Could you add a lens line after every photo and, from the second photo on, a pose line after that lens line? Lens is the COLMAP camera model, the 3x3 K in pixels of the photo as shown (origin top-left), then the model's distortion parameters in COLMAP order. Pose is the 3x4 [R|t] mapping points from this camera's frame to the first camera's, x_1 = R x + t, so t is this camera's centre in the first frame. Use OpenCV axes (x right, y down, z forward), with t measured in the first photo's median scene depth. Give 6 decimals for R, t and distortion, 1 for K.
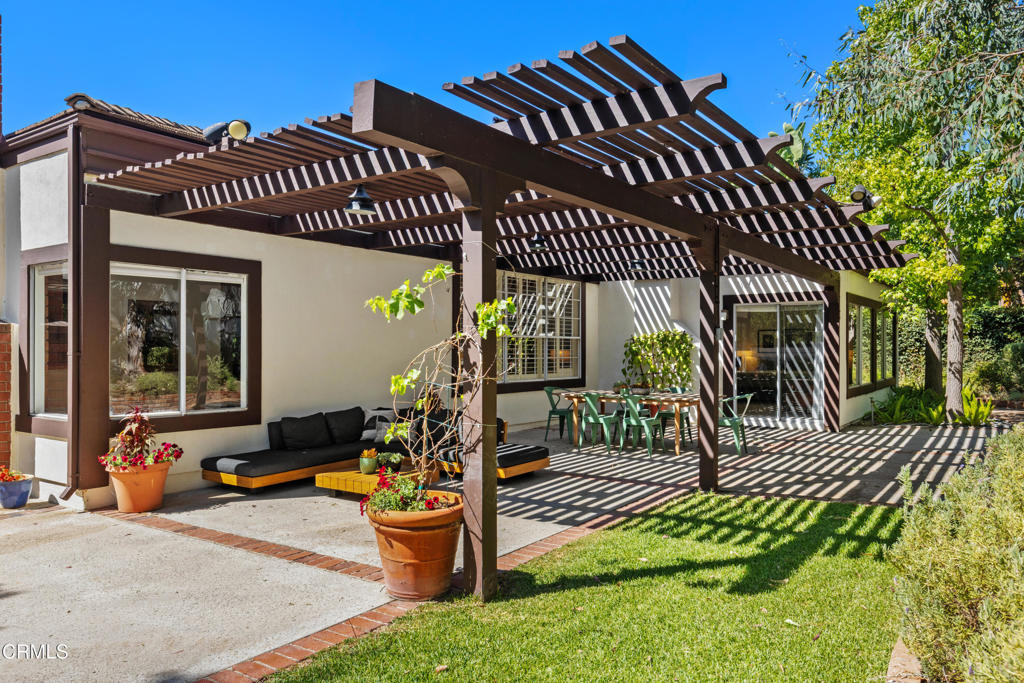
lens RADIAL K [[738.9, 0, 471.2], [0, 738.9, 346.2], [0, 0, 1]] dist [-0.014996, -0.006285]
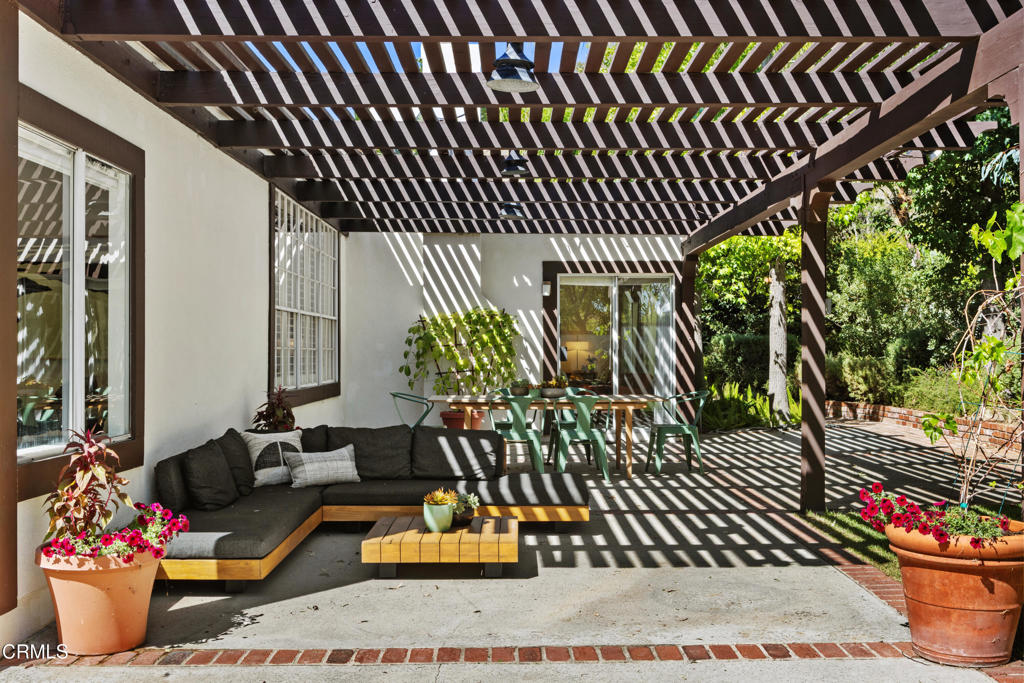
lens RADIAL K [[1145.2, 0, 518.7], [0, 1145.2, 347.1], [0, 0, 1]] dist [-0.014599, 0.000000]
pose [[0.806205, 0.001047, 0.591636, -0.571834], [-0.002360, 0.999996, 0.001445, 0.021933], [-0.591632, -0.002561, 0.806204, 0.206553]]
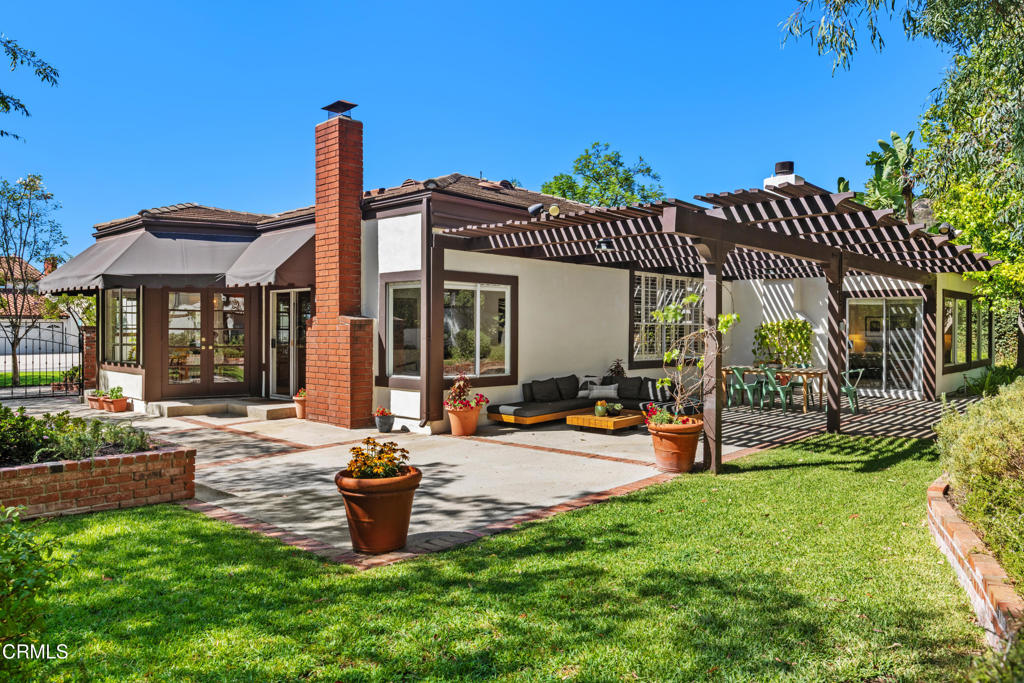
lens RADIAL K [[699.2, 0, 477.9], [0, 699.2, 333.9], [0, 0, 1]] dist [-0.014997, -0.002294]
pose [[0.991122, 0.003745, -0.132906, -0.183326], [-0.002378, 0.999943, 0.010438, -0.012956], [0.132937, -0.010029, 0.991074, -0.437445]]
